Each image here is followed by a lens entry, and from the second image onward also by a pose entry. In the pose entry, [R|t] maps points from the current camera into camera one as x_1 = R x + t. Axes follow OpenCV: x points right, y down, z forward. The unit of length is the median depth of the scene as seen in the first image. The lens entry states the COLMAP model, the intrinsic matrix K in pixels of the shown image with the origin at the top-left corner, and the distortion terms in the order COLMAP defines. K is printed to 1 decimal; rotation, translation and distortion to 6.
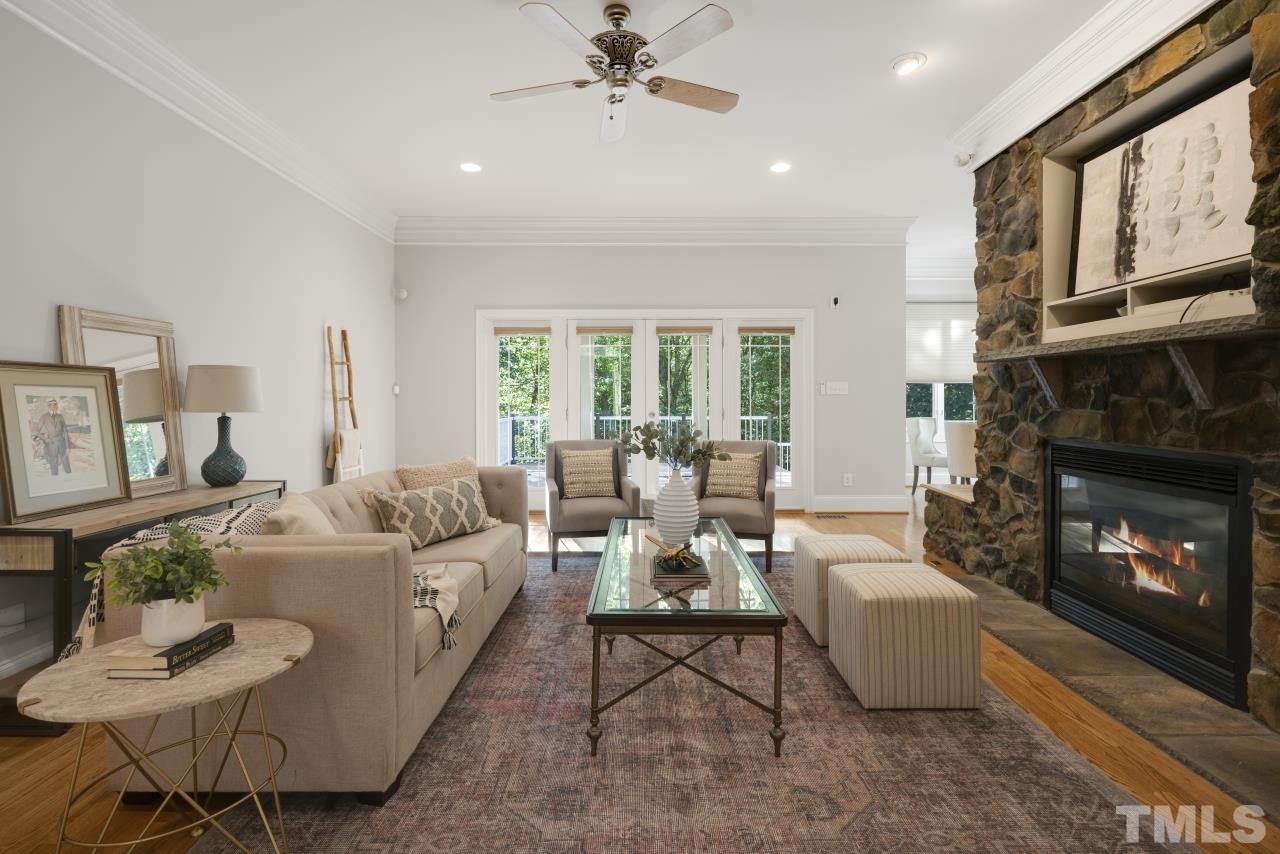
lens RADIAL K [[586.1, 0, 645.8], [0, 586.1, 398.9], [0, 0, 1]] dist [-0.008771, 0.003333]
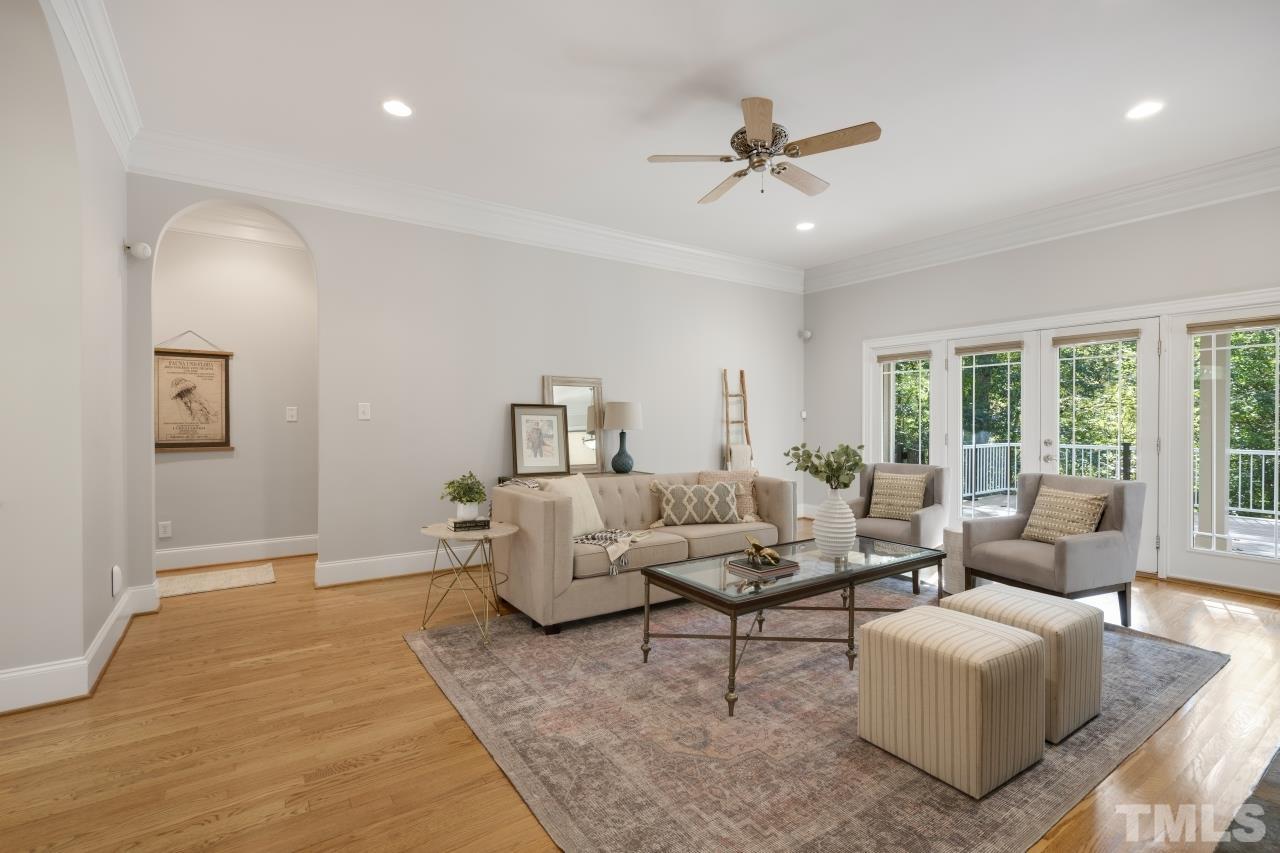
lens RADIAL K [[586.1, 0, 648.7], [0, 586.1, 425.9], [0, 0, 1]] dist [-0.008771, 0.003333]
pose [[0.565222, 0.010305, -0.824874, 0.766409], [-0.005394, 0.999947, 0.008796, -0.003042], [0.824921, -0.000522, 0.565248, 0.113119]]
